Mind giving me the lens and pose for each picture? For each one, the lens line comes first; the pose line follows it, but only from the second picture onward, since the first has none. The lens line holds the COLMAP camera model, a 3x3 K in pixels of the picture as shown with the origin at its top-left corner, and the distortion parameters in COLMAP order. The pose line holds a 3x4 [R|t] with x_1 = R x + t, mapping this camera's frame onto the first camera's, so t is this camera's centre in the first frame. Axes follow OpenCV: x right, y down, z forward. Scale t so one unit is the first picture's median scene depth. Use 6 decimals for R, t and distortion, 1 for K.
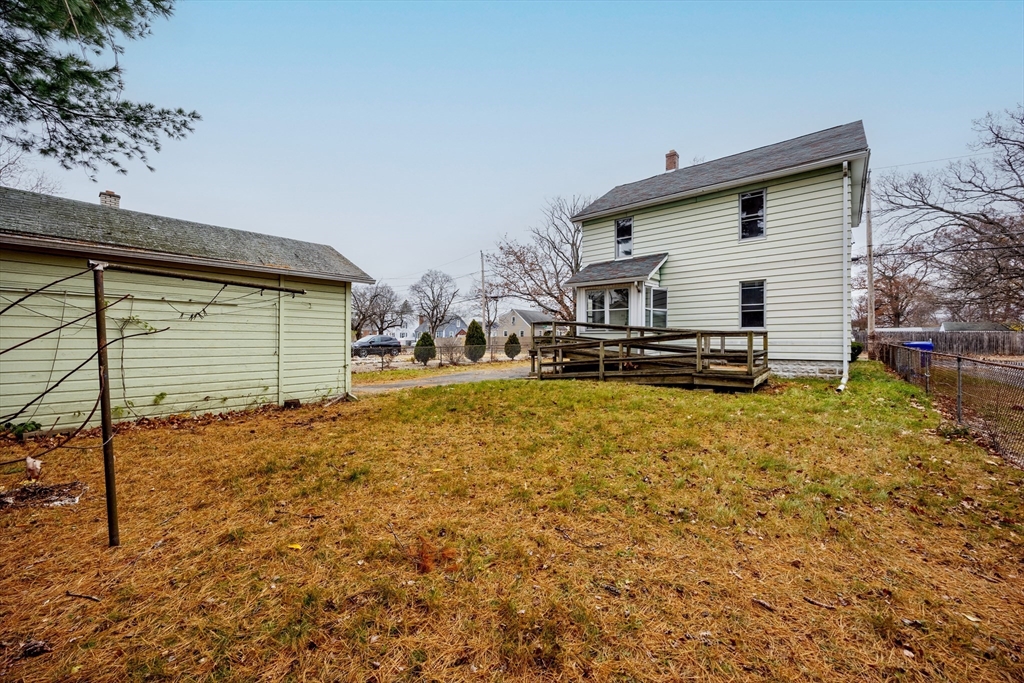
lens RADIAL K [[397.2, 0, 514.9], [0, 397.2, 335.4], [0, 0, 1]] dist [-0.000760, -0.000034]
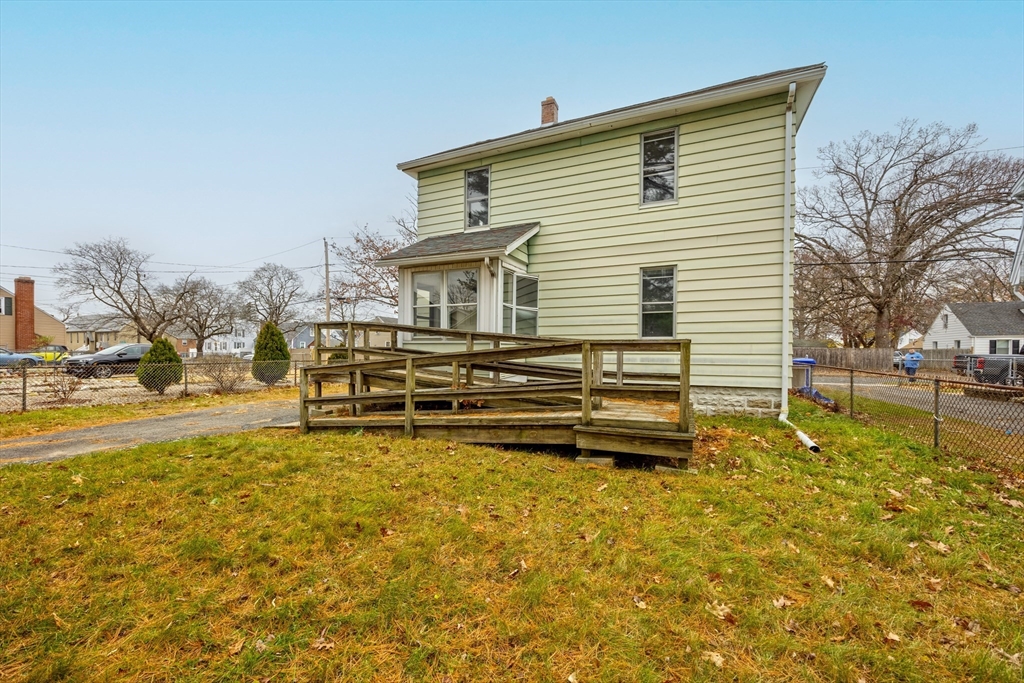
lens RADIAL K [[397.2, 0, 511.8], [0, 397.2, 347.4], [0, 0, 1]] dist [-0.000760, -0.000034]
pose [[0.963450, 0.010565, 0.267681, 0.180243], [-0.010192, 0.999944, -0.002784, 0.001275], [-0.267696, -0.000046, 0.963504, 0.409963]]
